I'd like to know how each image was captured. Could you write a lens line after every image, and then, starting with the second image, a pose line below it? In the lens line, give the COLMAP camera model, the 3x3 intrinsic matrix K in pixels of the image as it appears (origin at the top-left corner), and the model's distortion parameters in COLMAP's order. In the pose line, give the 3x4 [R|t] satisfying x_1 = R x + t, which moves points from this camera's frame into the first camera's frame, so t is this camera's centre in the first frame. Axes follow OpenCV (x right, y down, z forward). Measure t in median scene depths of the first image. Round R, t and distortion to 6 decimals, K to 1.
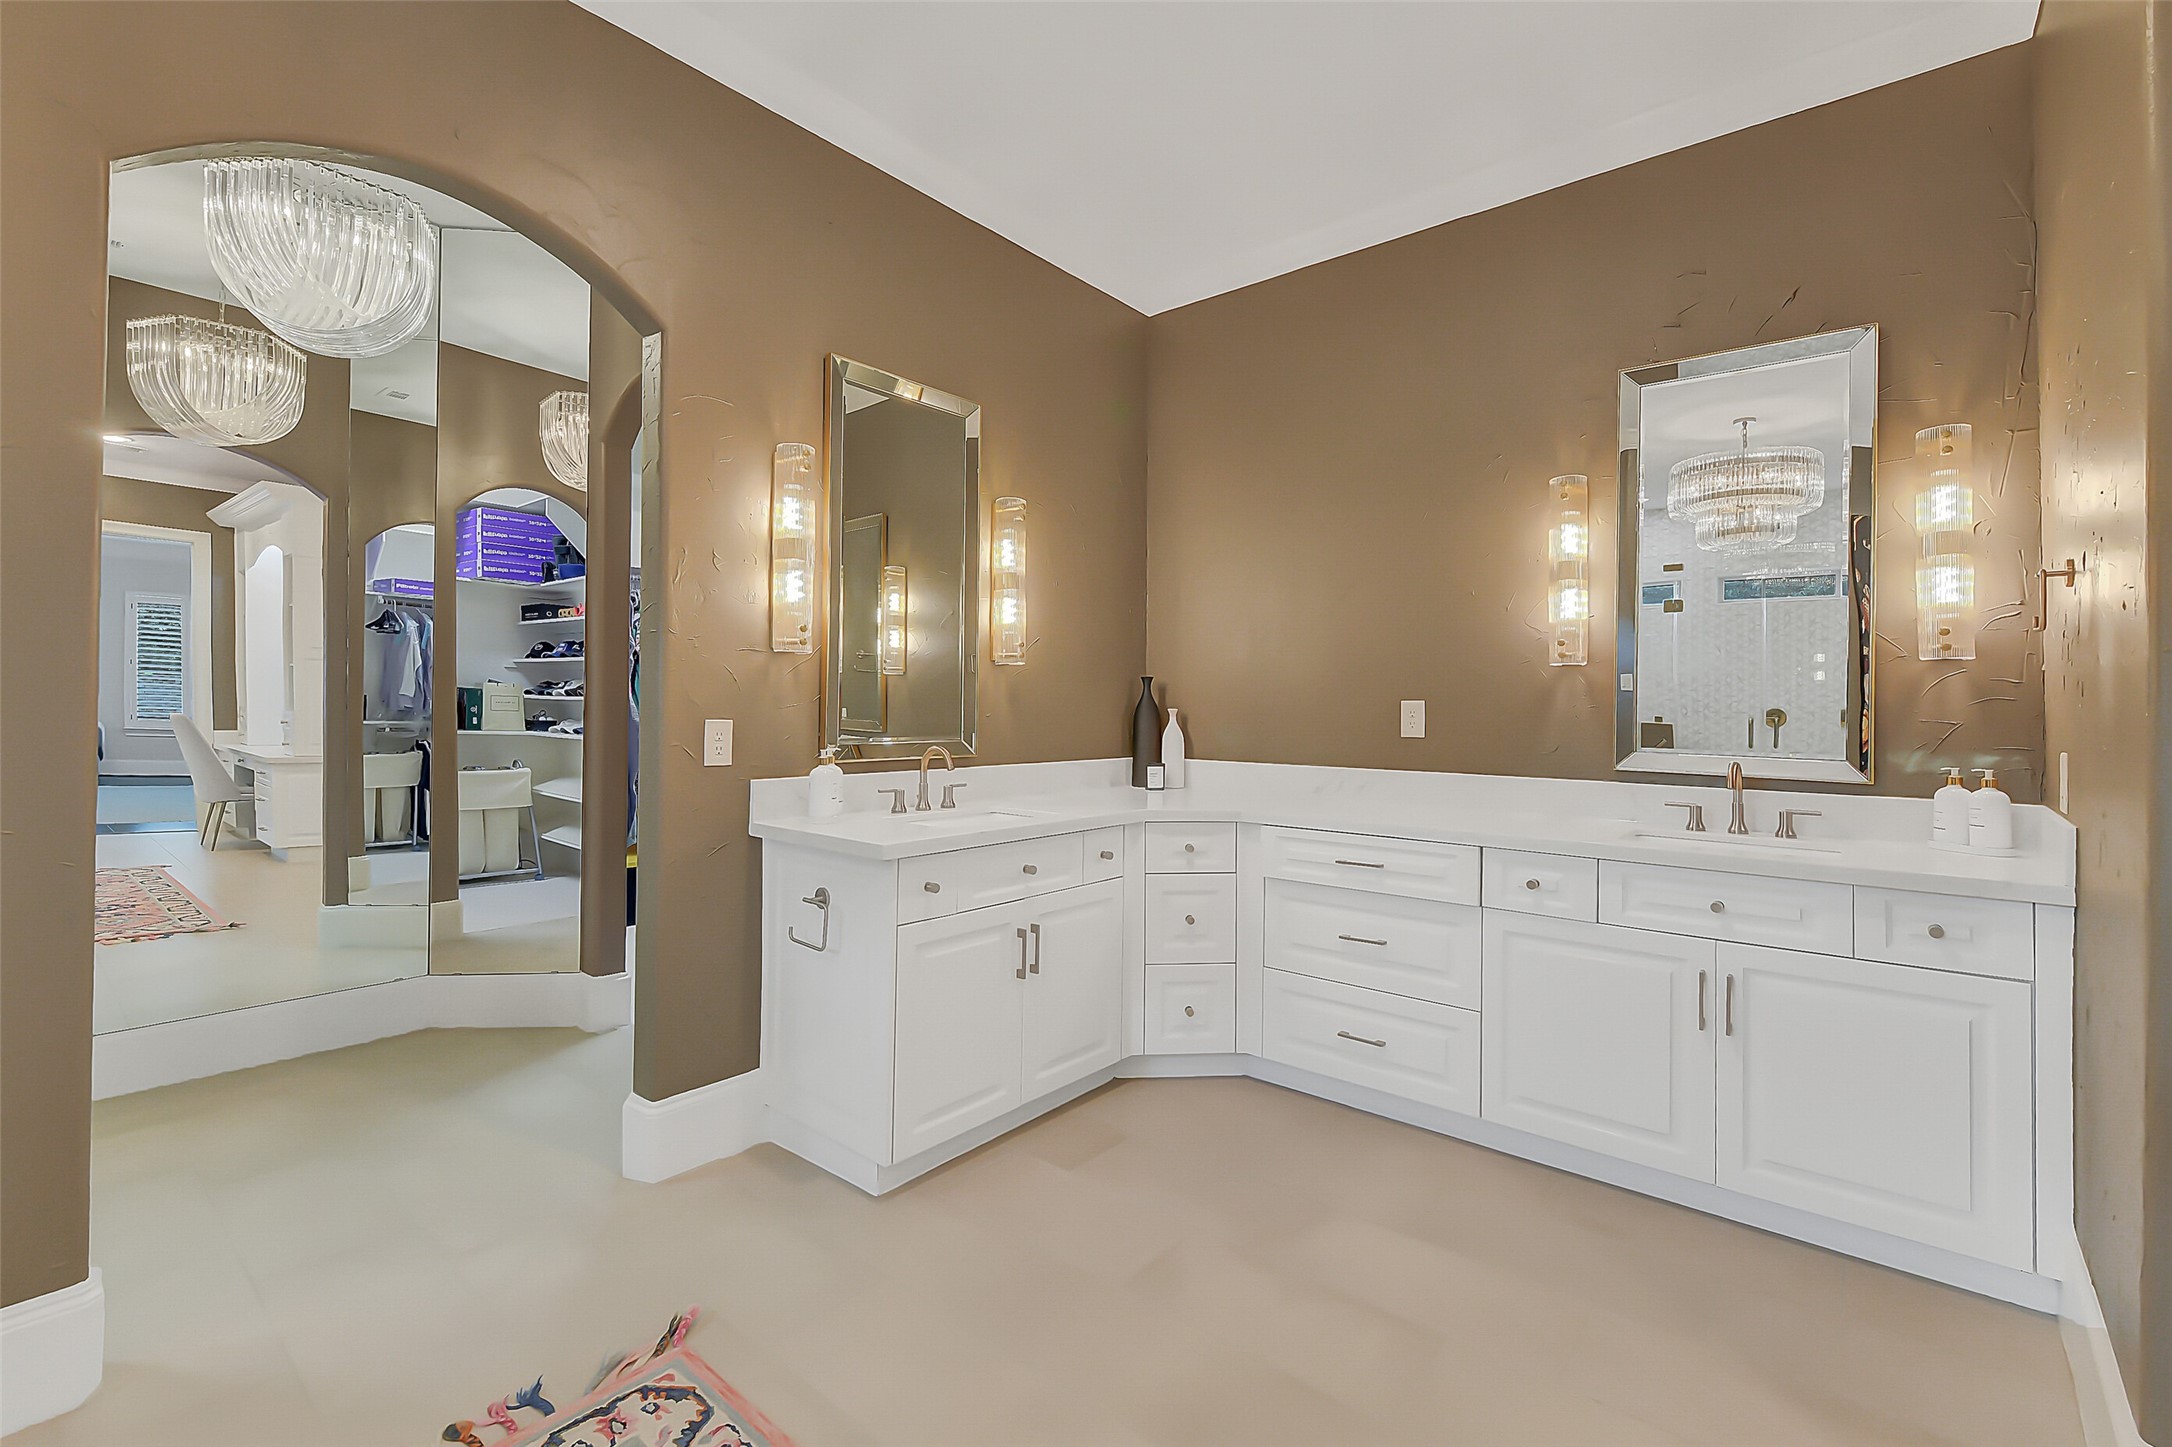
lens RADIAL K [[936.4, 0, 1086.4], [0, 936.4, 698.0], [0, 0, 1]] dist [0.000631, 0.000202]
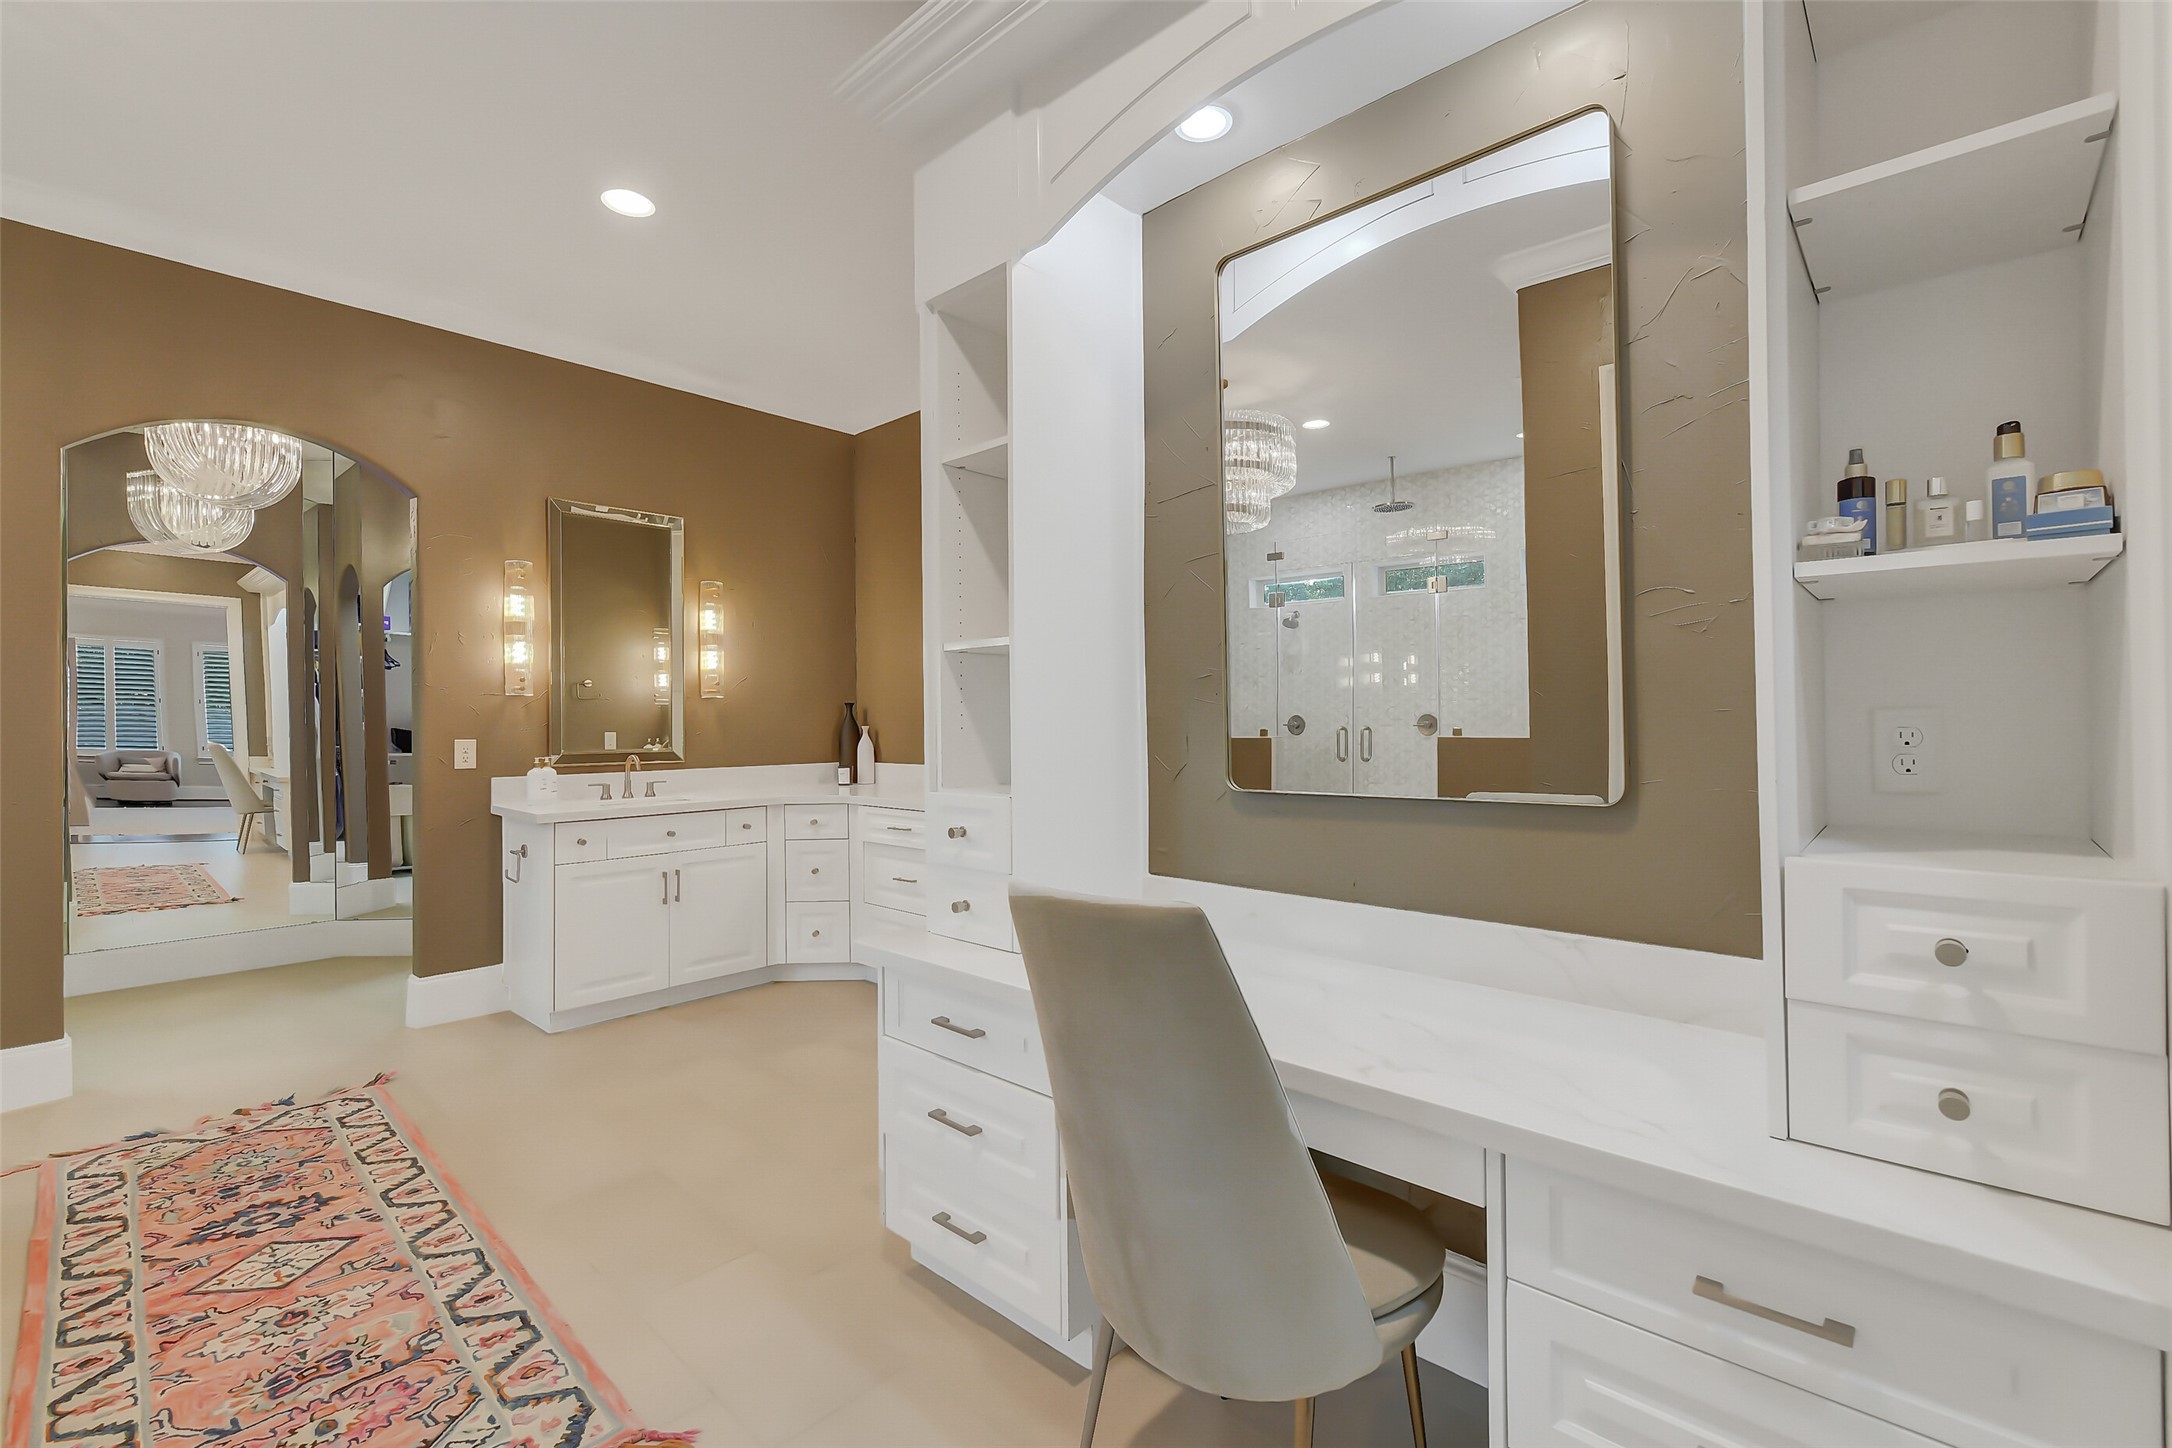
lens RADIAL K [[922.4, 0, 1086.0], [0, 922.4, 724.0], [0, 0, 1]] dist [-0.001670, -0.000445]
pose [[0.998615, -0.018987, -0.049060, 0.630112], [0.019477, 0.999765, 0.009520, 0.002275], [0.048867, -0.010462, 0.998750, -0.428112]]
